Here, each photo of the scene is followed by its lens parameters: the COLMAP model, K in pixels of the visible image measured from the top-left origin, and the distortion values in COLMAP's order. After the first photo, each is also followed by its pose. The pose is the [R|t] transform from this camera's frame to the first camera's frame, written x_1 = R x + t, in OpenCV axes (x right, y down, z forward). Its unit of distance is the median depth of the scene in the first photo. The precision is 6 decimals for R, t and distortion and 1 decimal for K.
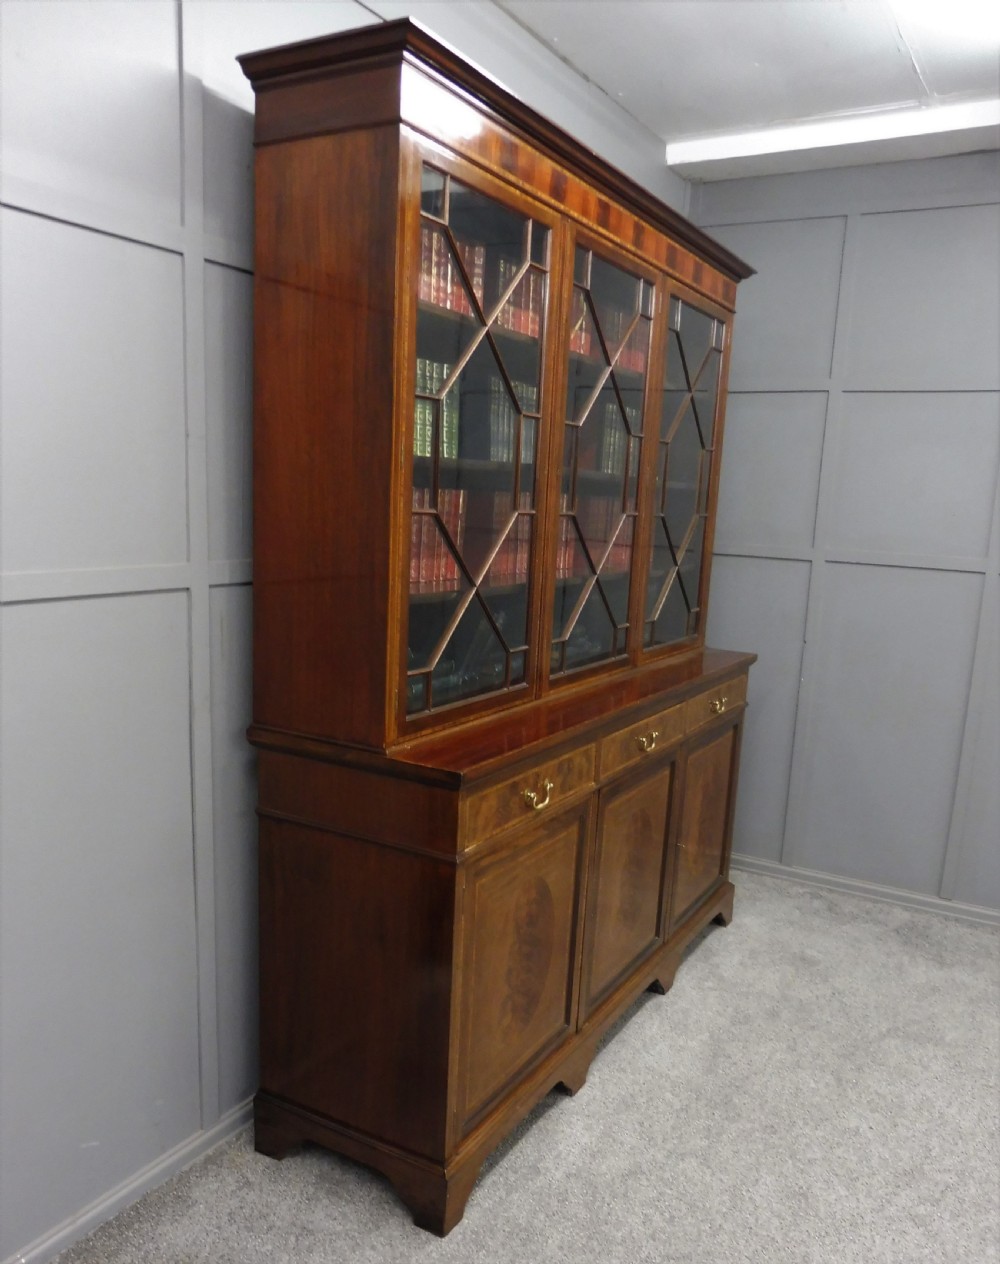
lens RADIAL K [[1008.9, 0, 524.2], [0, 1008.9, 701.1], [0, 0, 1]] dist [-0.037237, -0.011067]
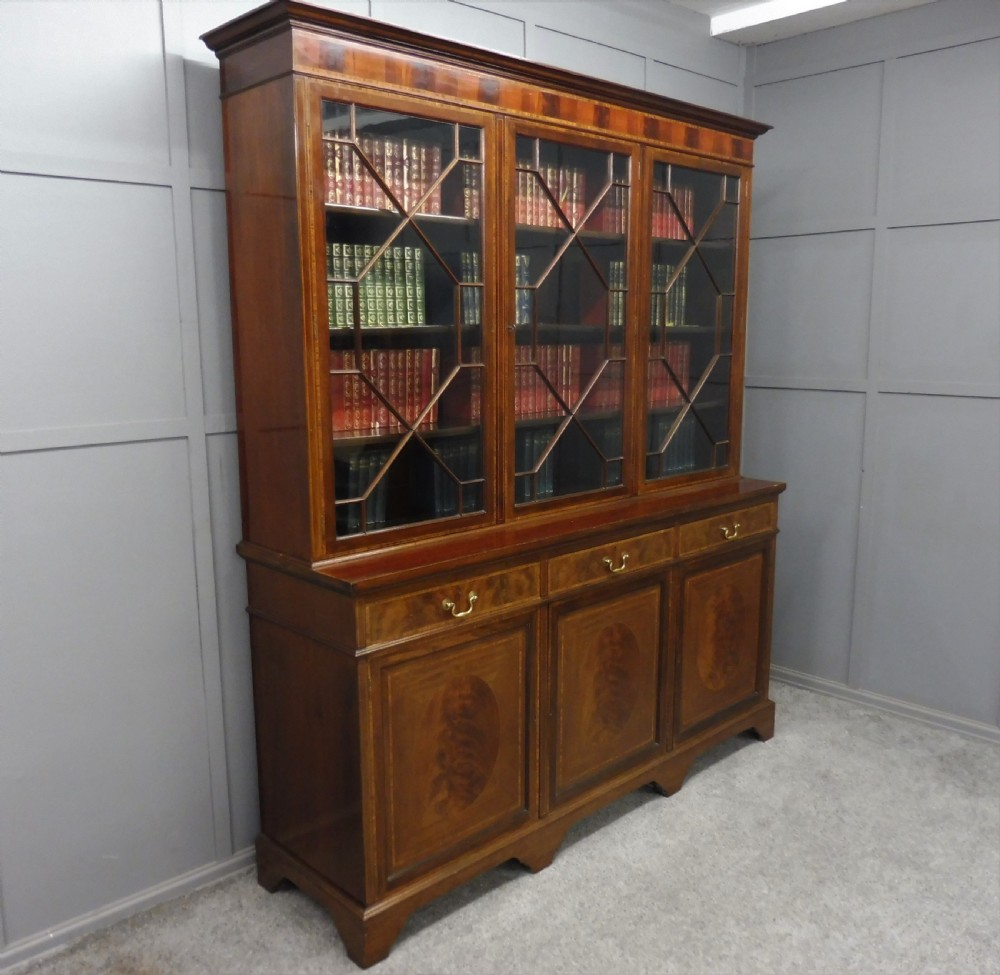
lens RADIAL K [[946.4, 0, 516.1], [0, 946.4, 494.9], [0, 0, 1]] dist [-0.045757, 0.000000]
pose [[0.957865, -0.000115, -0.287218, 0.346884], [-0.008904, 0.999507, -0.030096, -0.002867], [0.287080, 0.031385, 0.957392, -0.039174]]
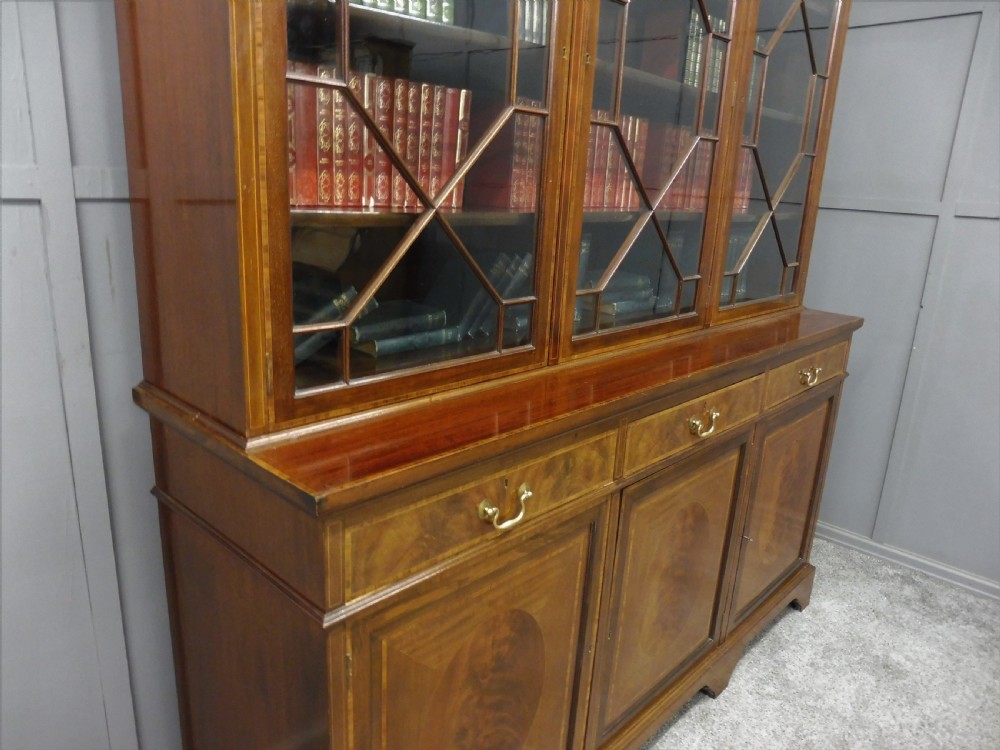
lens RADIAL K [[724.5, 0, 502.8], [0, 724.5, 385.4], [0, 0, 1]] dist [-0.052428, 0.016426]
pose [[0.969415, 0.069659, -0.235332, 0.110117], [-0.053004, 0.995669, 0.076378, -0.027574], [0.239634, -0.061569, 0.968909, 0.452784]]
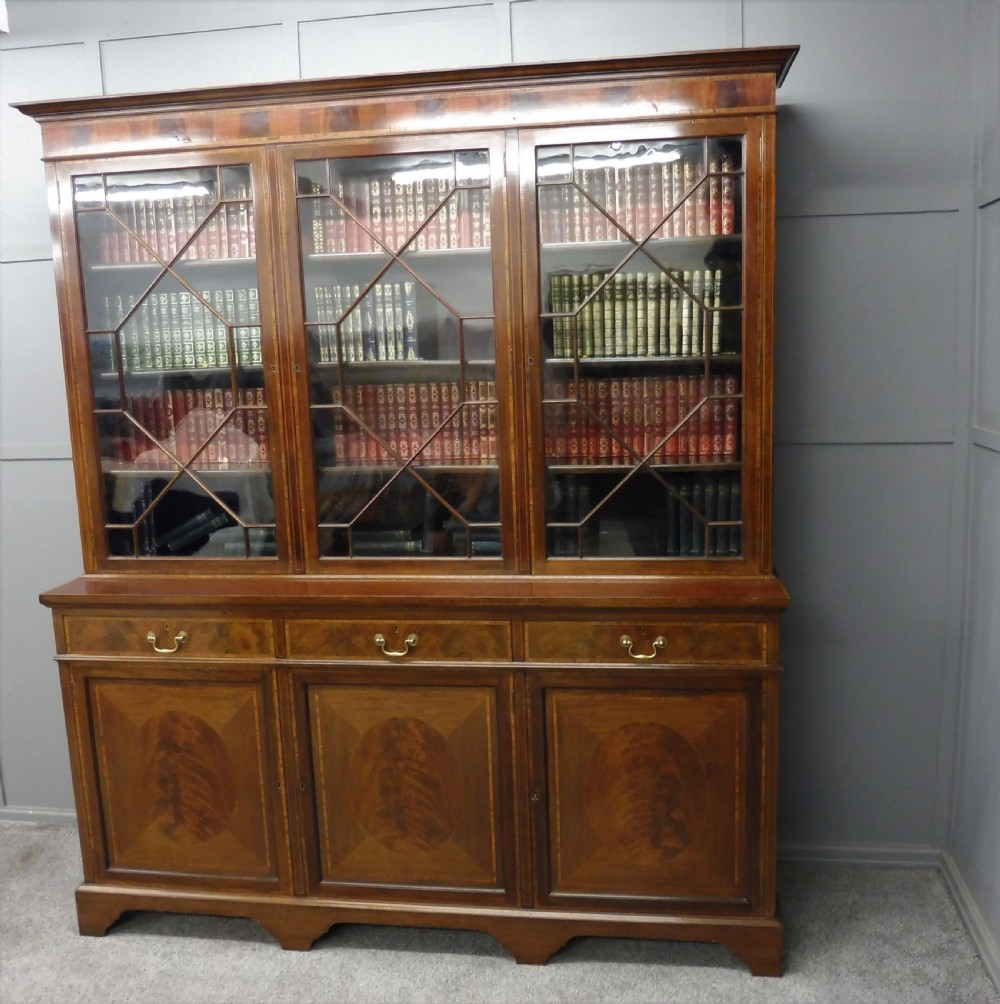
lens RADIAL K [[981.1, 0, 539.3], [0, 981.1, 499.9], [0, 0, 1]] dist [-0.049973, 0.000000]
pose [[0.369462, 0.086619, -0.925200, 1.096795], [-0.141478, 0.989282, 0.036122, -0.159236], [0.918413, 0.117550, 0.377757, 0.836564]]
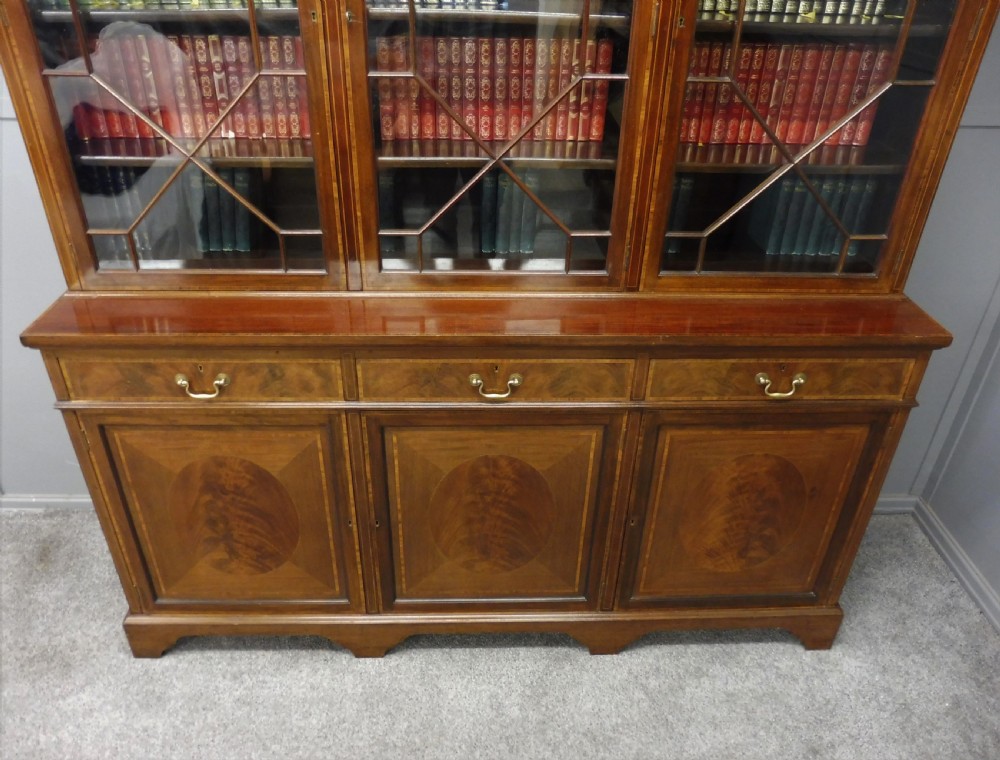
lens RADIAL K [[738.6, 0, 493.7], [0, 738.6, 381.4], [0, 0, 1]] dist [-0.046522, 0.004720]
pose [[0.511477, 0.416062, -0.751853, 0.609268], [-0.167605, 0.906463, 0.387601, -0.205936], [0.842793, -0.072235, 0.533369, 0.756382]]
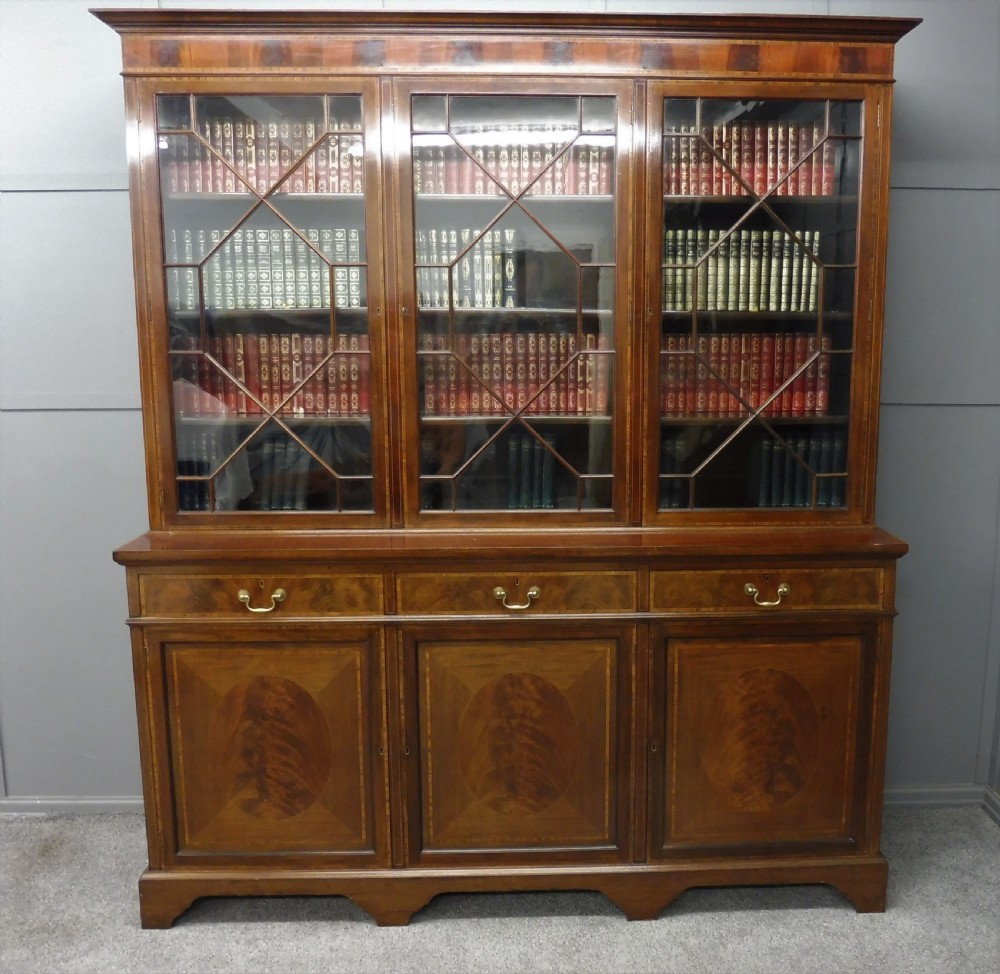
lens RADIAL K [[946.4, 0, 571.3], [0, 946.4, 475.2], [0, 0, 1]] dist [-0.045757, 0.000000]
pose [[0.524756, 0.076074, -0.847847, 0.943494], [-0.148007, 0.988982, -0.002868, -0.081597], [0.838287, 0.126993, 0.530234, 0.631326]]
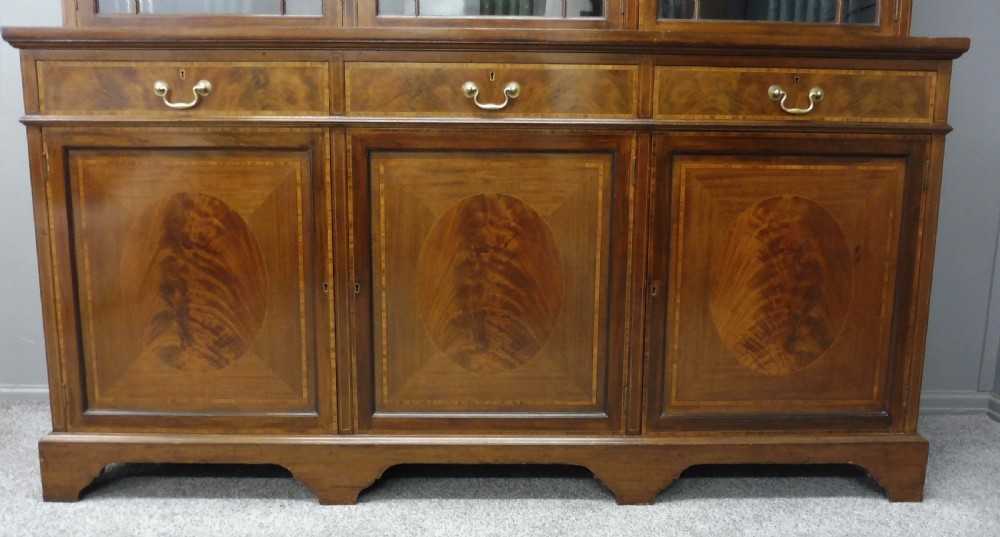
lens RADIAL K [[741.6, 0, 498.3], [0, 741.6, 263.7], [0, 0, 1]] dist [-0.043557, 0.006998]
pose [[0.500871, 0.087584, -0.861079, 0.663307], [-0.158121, 0.987384, 0.008455, 0.171675], [0.850956, 0.131920, 0.508400, 0.814958]]
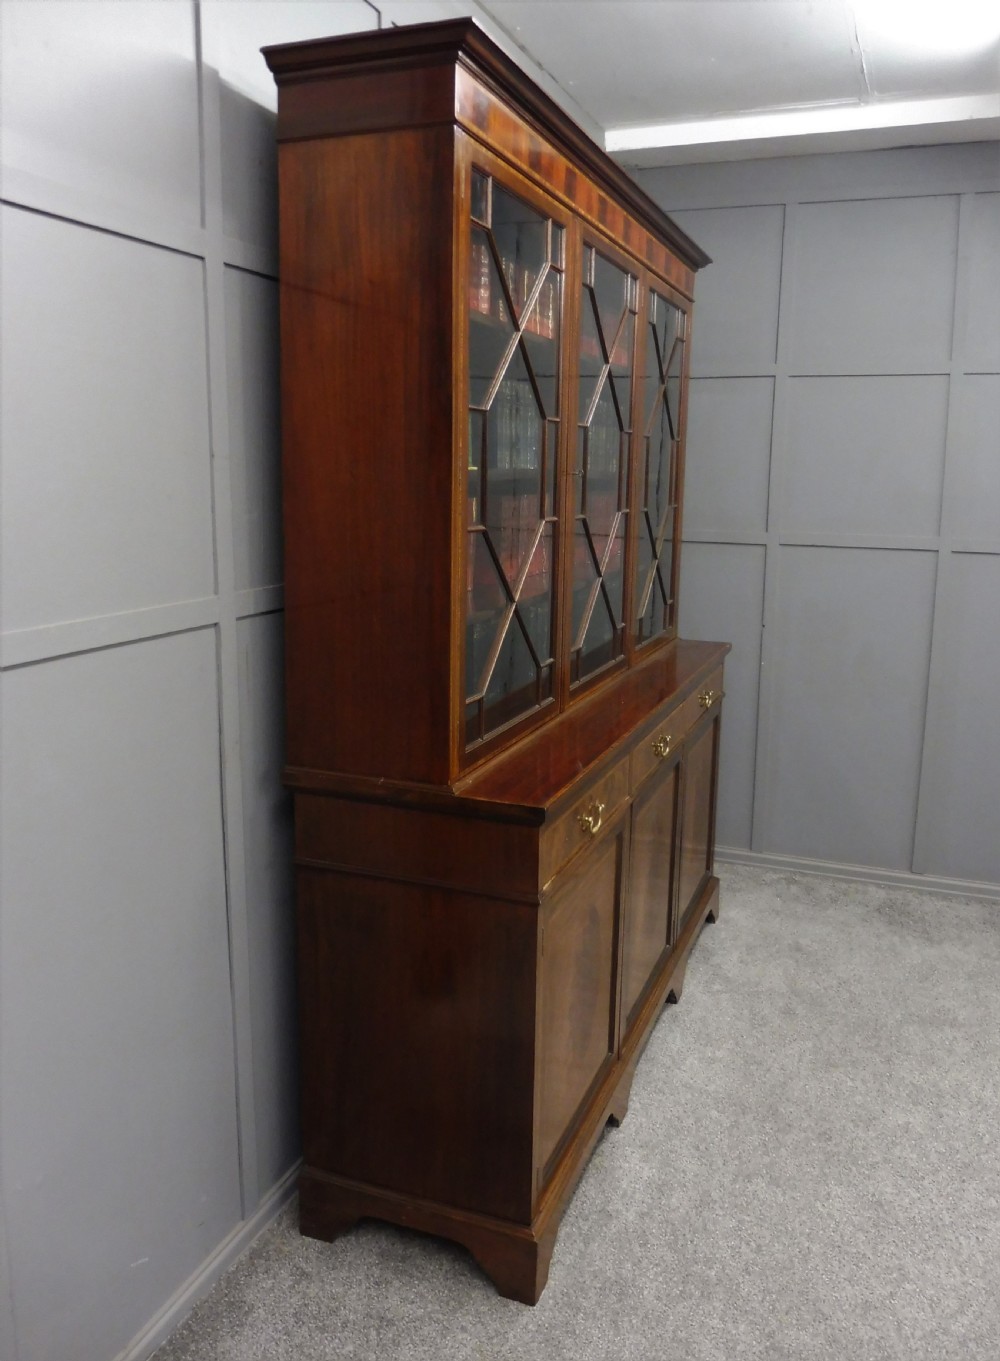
lens RADIAL K [[1043.0, 0, 537.3], [0, 1043.0, 643.6], [0, 0, 1]] dist [-0.050520, 0.012555]
pose [[0.987284, -0.055757, 0.148868, -0.153577], [0.060831, 0.997705, -0.029744, -0.039495], [-0.146868, 0.038422, 0.988410, 0.028963]]
